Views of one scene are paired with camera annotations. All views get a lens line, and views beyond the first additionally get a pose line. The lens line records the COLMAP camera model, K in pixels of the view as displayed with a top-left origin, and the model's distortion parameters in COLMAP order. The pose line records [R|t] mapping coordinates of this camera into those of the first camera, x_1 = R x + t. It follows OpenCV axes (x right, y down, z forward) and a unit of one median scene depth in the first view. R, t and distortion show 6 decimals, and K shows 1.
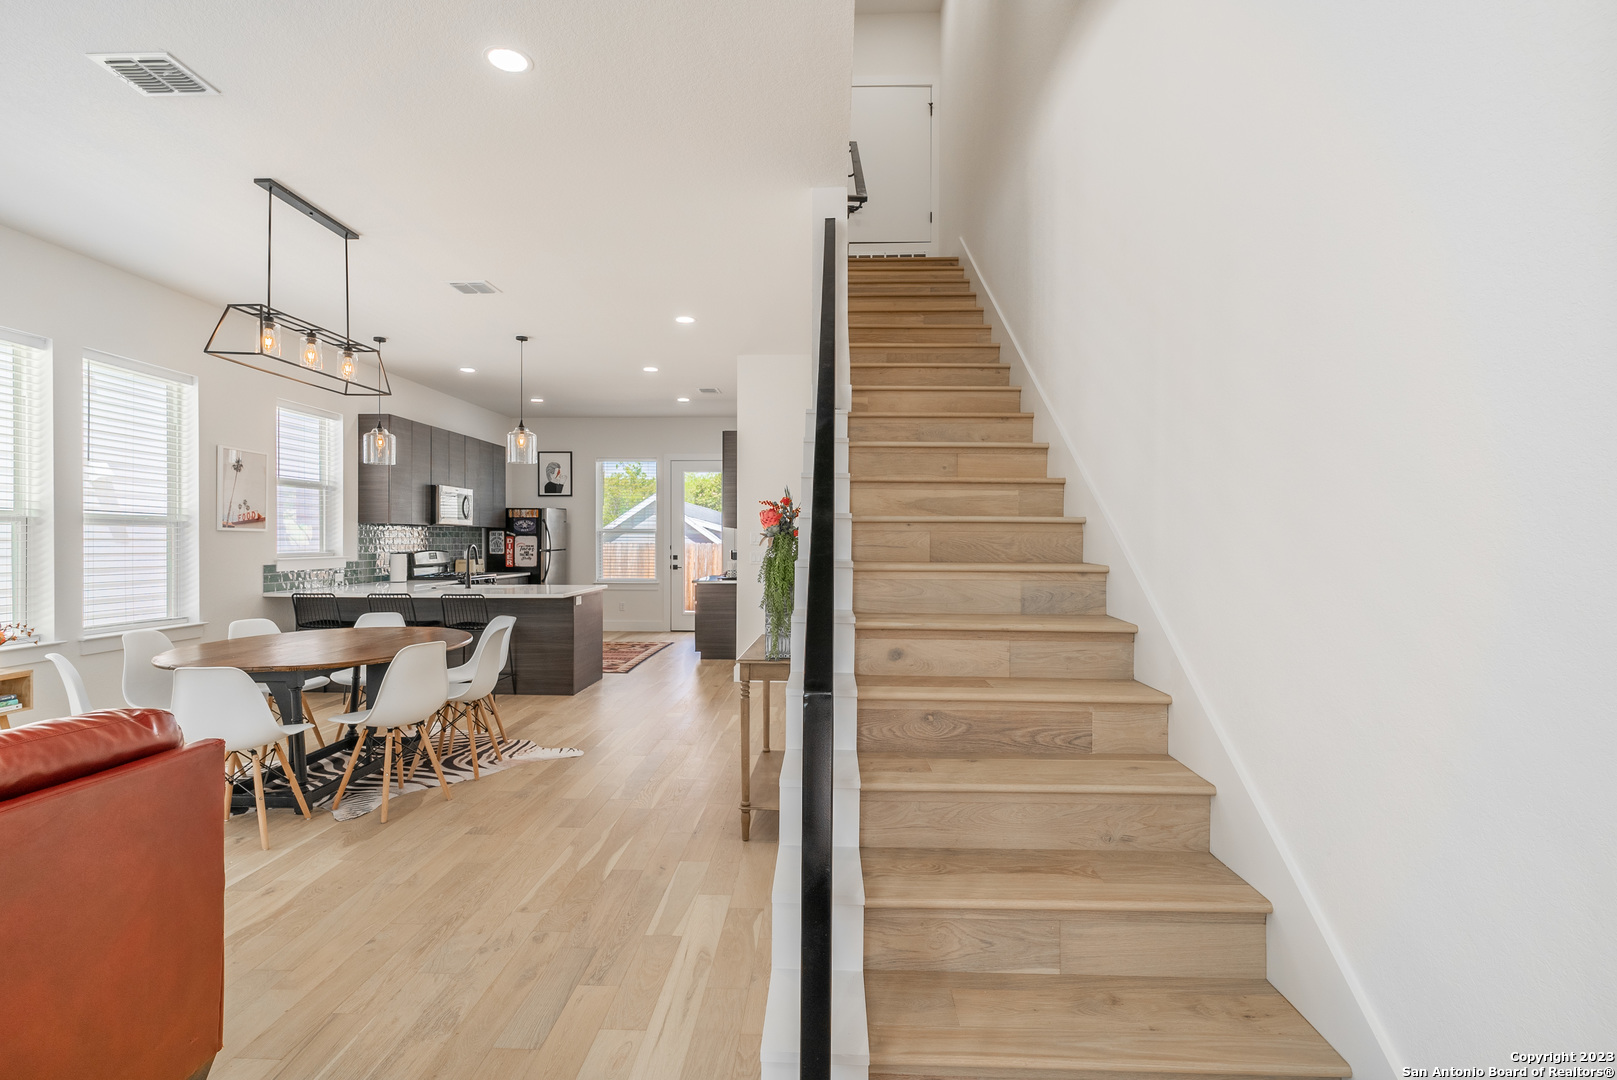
lens RADIAL K [[771.5, 0, 805.7], [0, 771.5, 541.0], [0, 0, 1]] dist [0.003717, -0.000322]
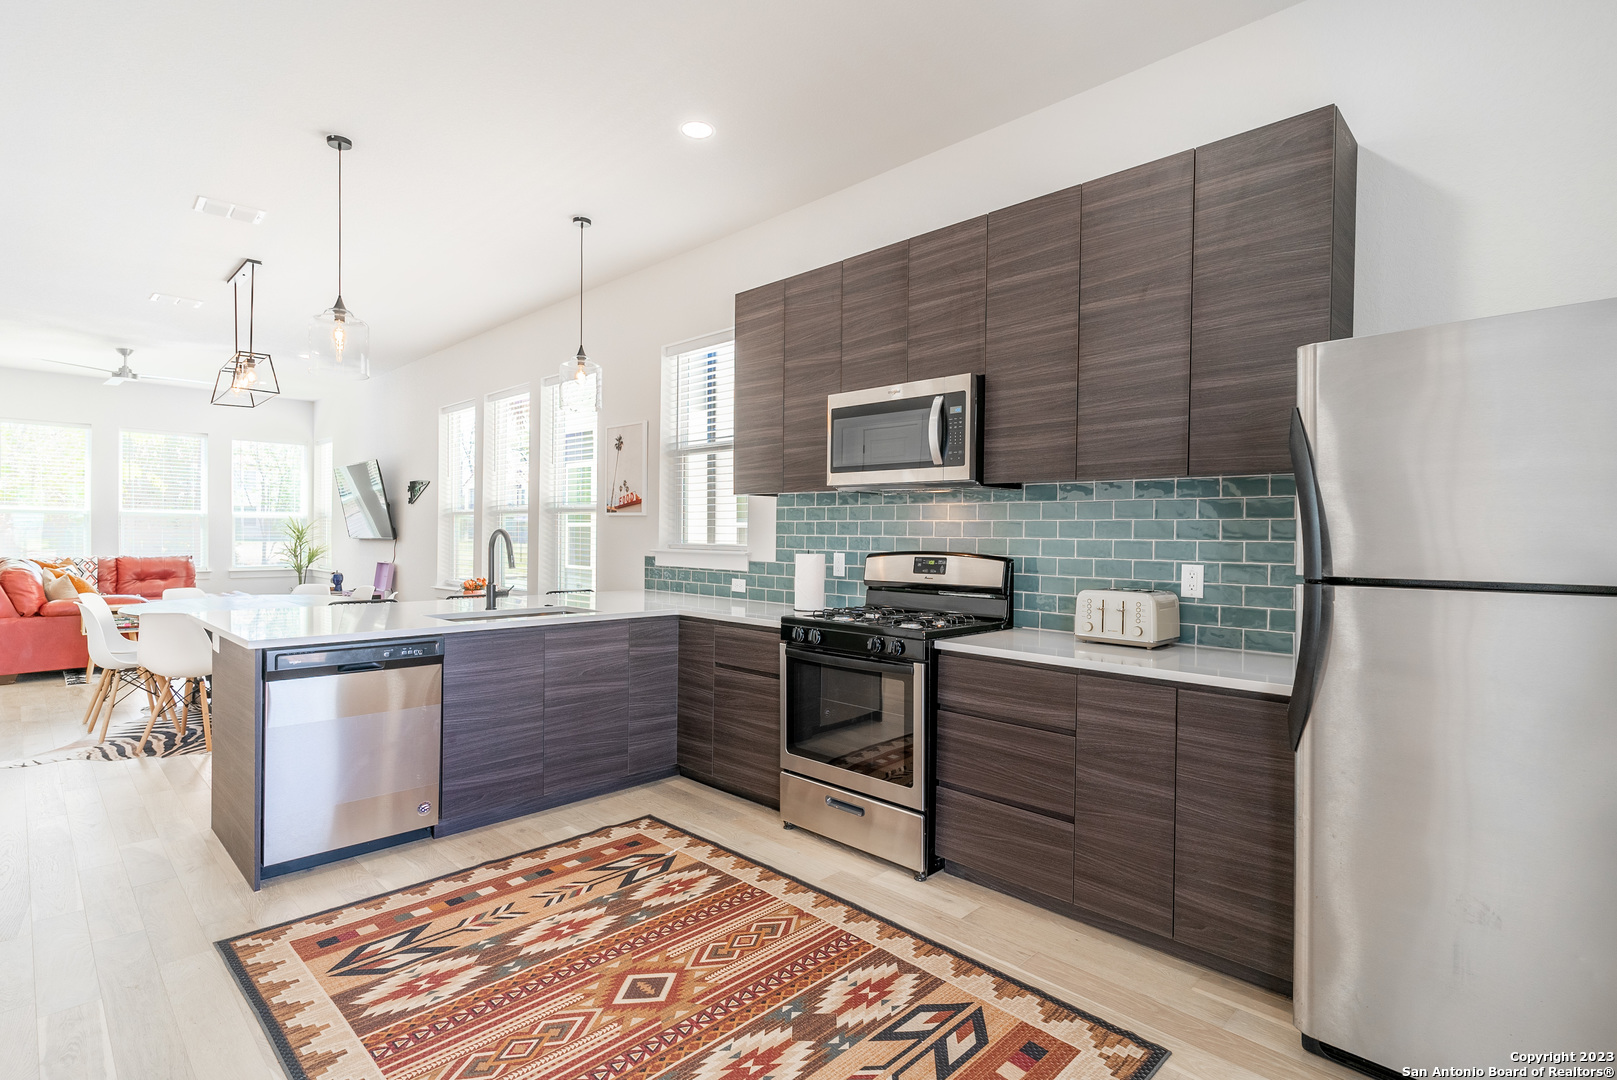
lens RADIAL K [[787.6, 0, 808.5], [0, 787.6, 540.0], [0, 0, 1]] dist [0.002148, -0.000179]
pose [[-0.678649, -0.003899, -0.734452, -0.163098], [-0.013632, 0.999881, 0.007288, 0.004570], [0.734336, 0.014958, -0.678621, 1.413632]]
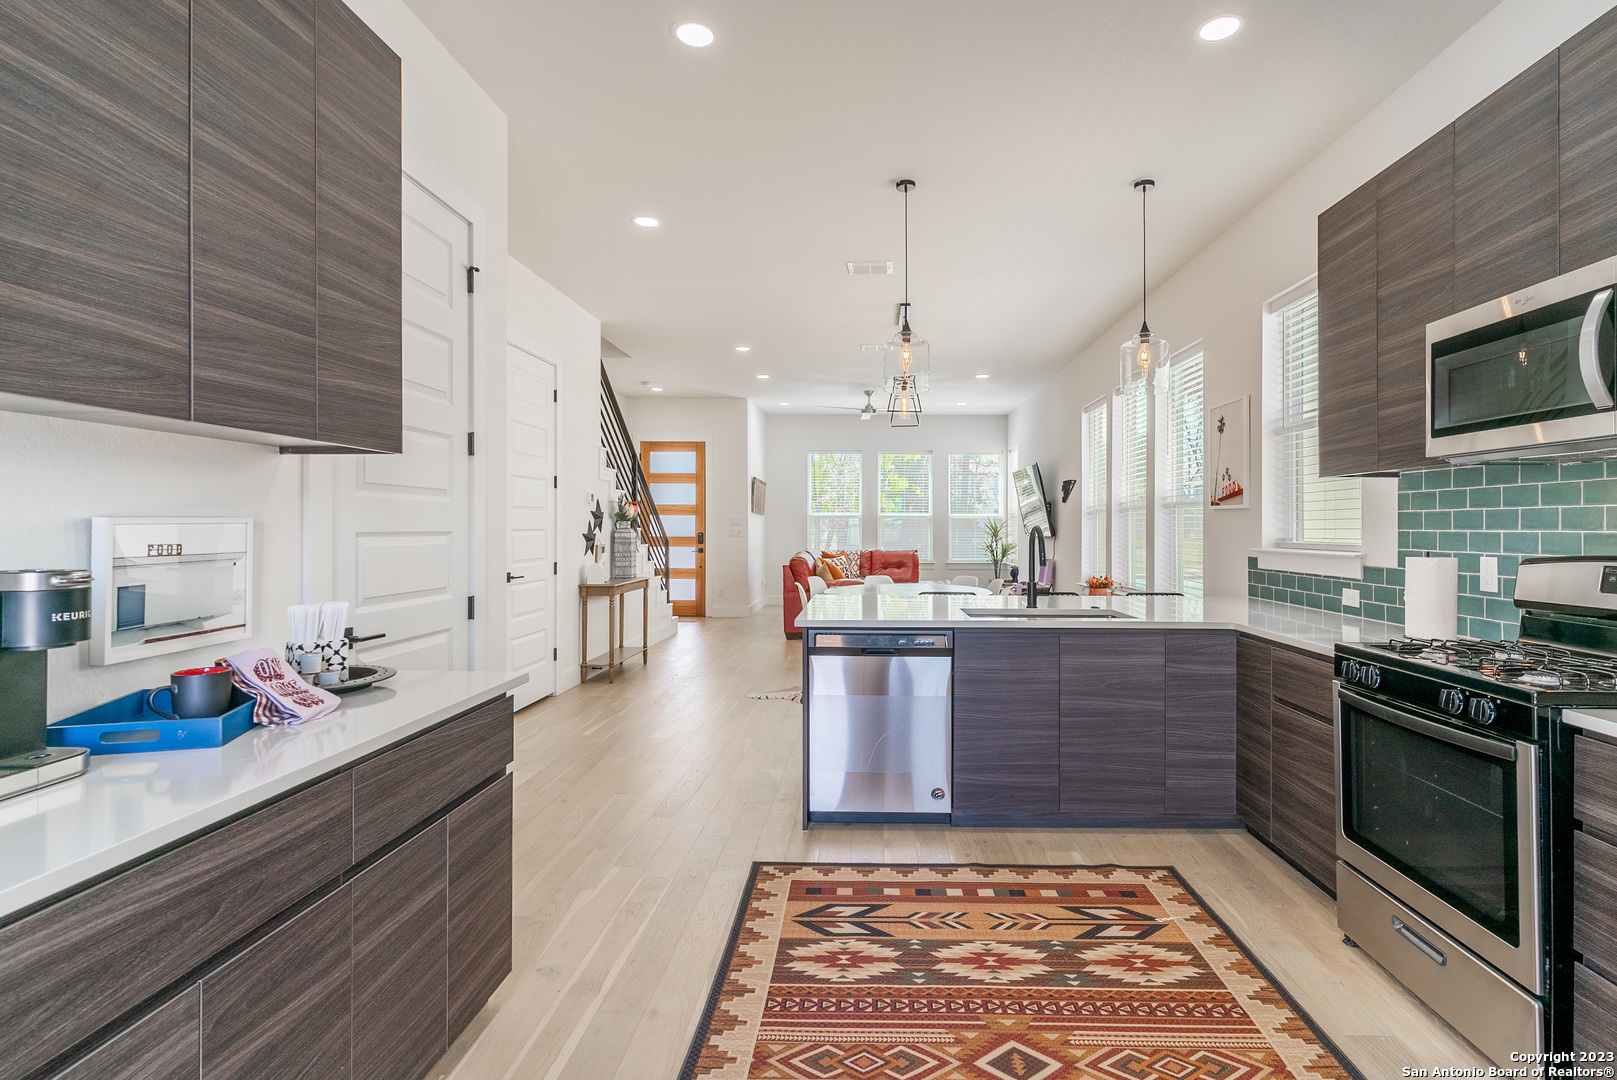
lens RADIAL K [[803.5, 0, 857.8], [0, 803.5, 521.5], [0, 0, 1]] dist [0.002637, -0.000979]
pose [[-0.999938, -0.005612, -0.009653, -0.283307], [-0.005566, 0.999973, -0.004768, 0.004331], [0.009679, -0.004714, -0.999942, 1.426802]]
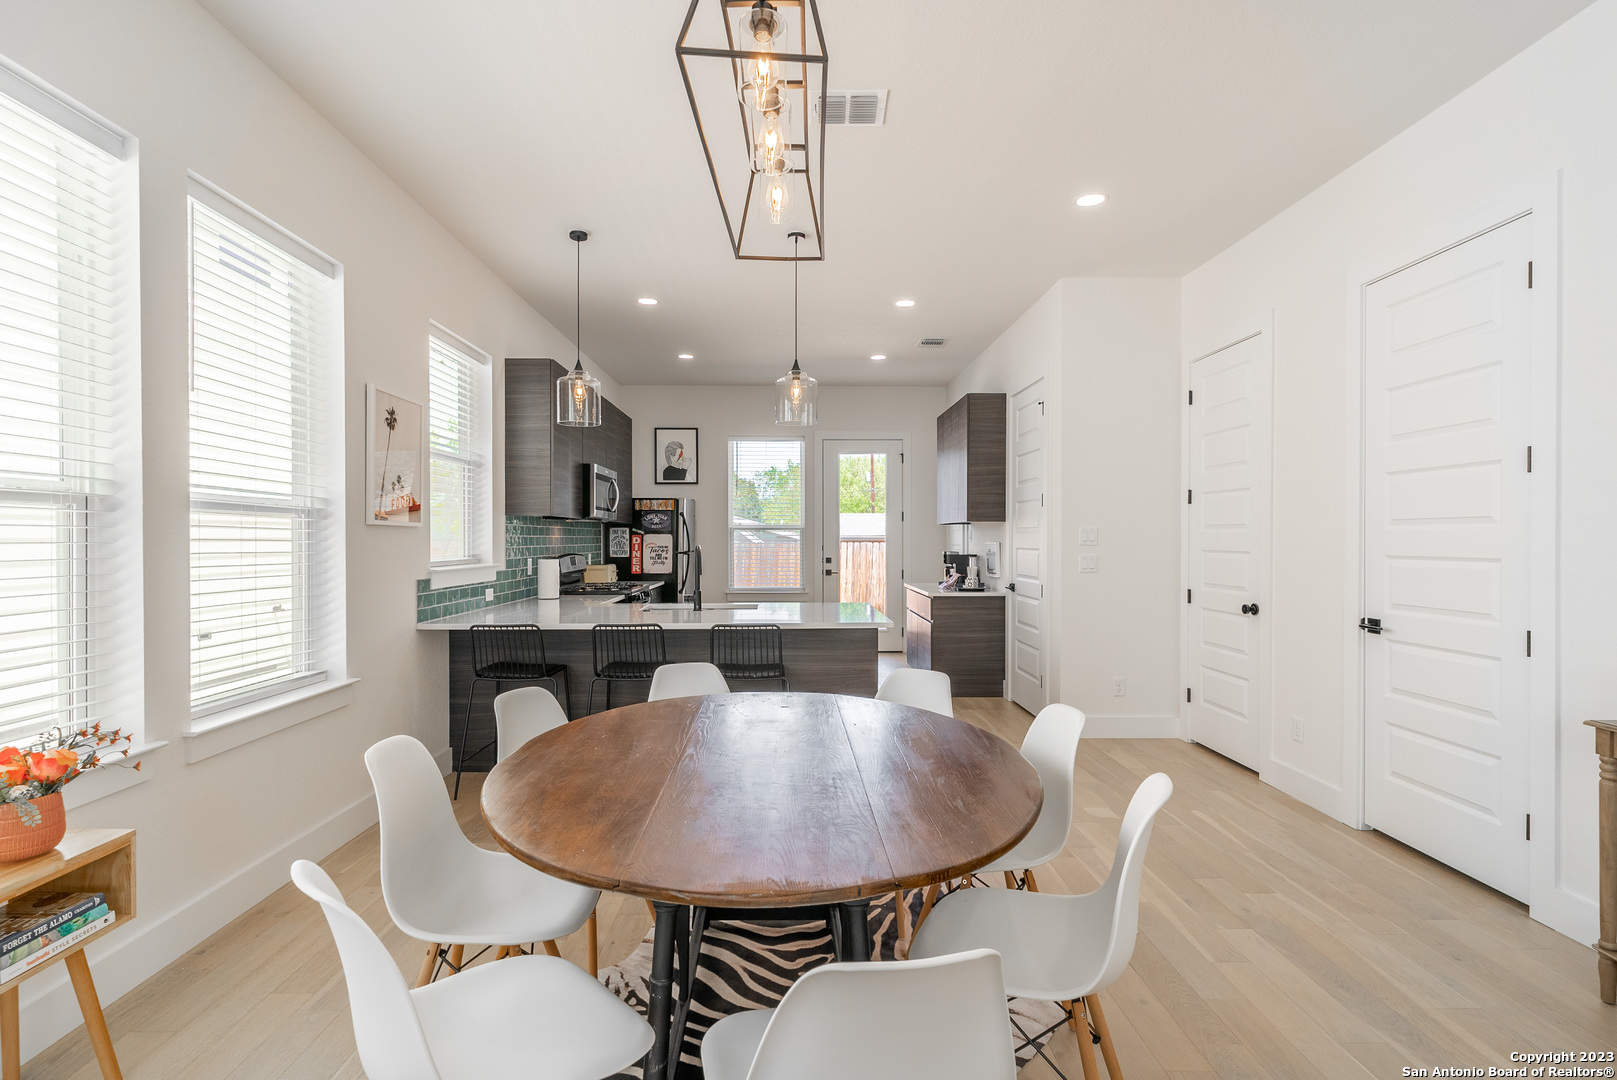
lens RADIAL K [[775.3, 0, 808.5], [0, 775.3, 540.0], [0, 0, 1]] dist [0.002780, -0.000771]
pose [[0.998431, -0.002559, 0.055929, -0.345394], [0.002524, 0.999997, 0.000709, -0.000829], [-0.055930, -0.000567, 0.998435, 0.288031]]
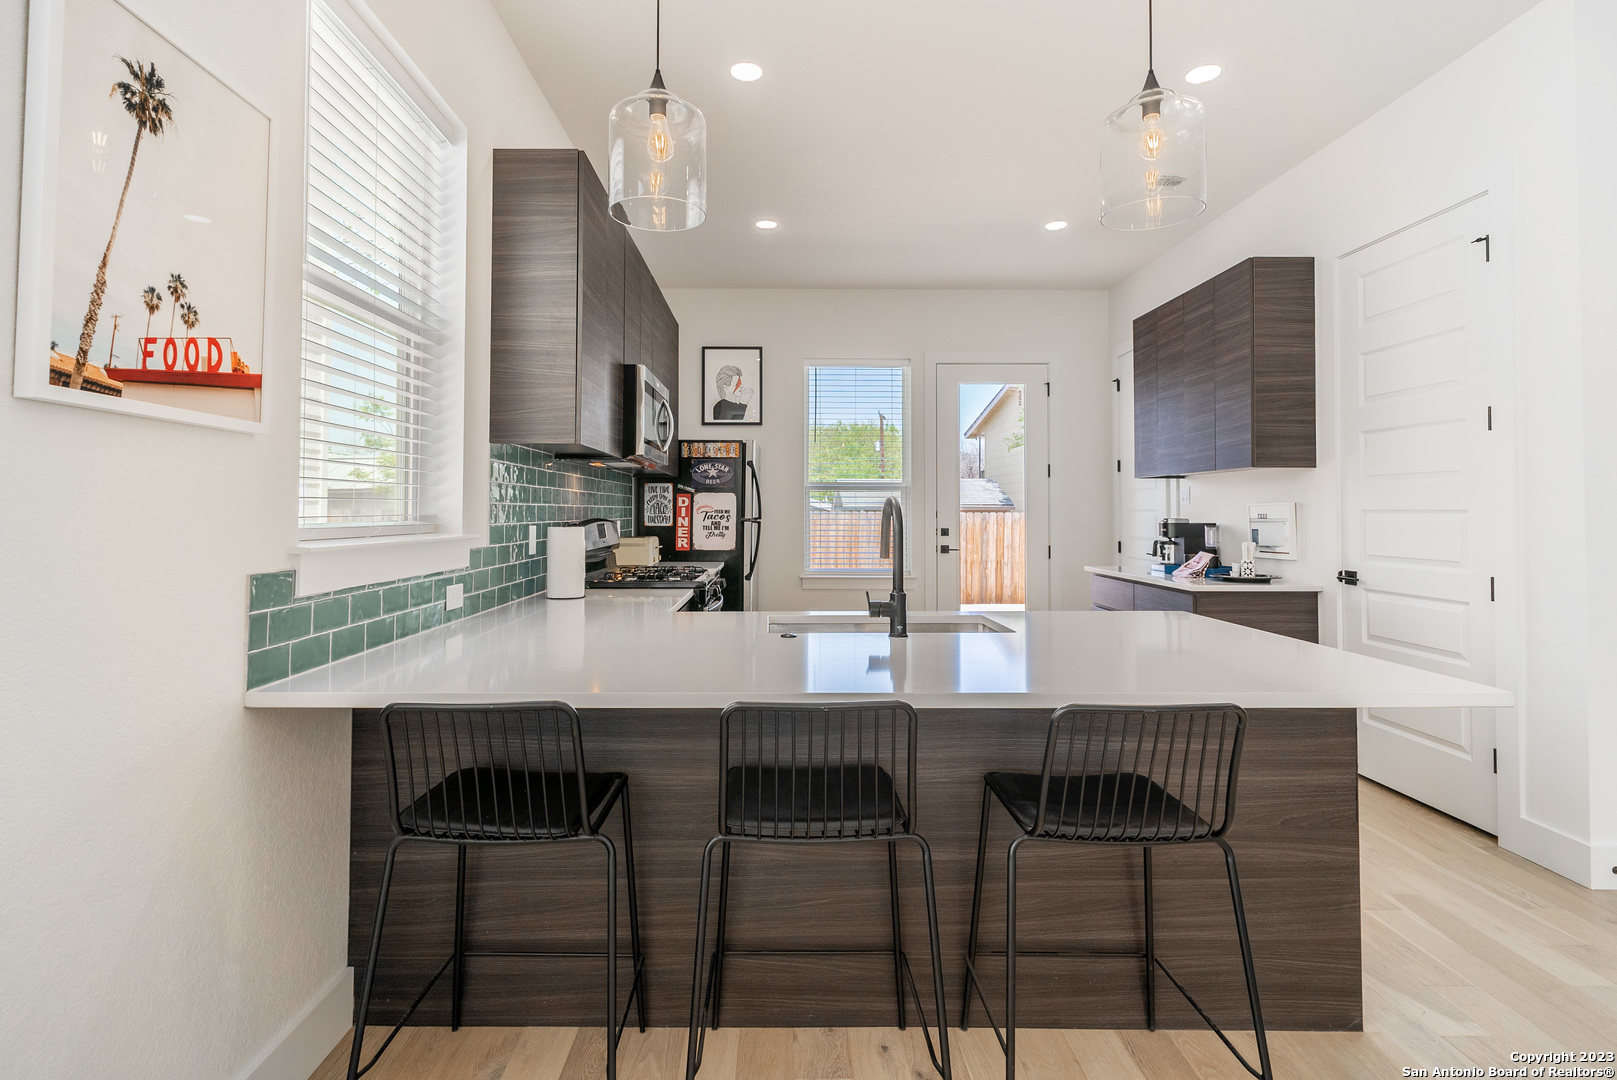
lens RADIAL K [[786.0, 0, 786.3], [0, 786.0, 487.1], [0, 0, 1]] dist [0.000100, -0.000082]
pose [[0.999358, 0.000863, 0.035830, -0.451170], [0.000303, 0.999472, -0.032503, 0.010021], [-0.035839, 0.032493, 0.998829, 0.622108]]
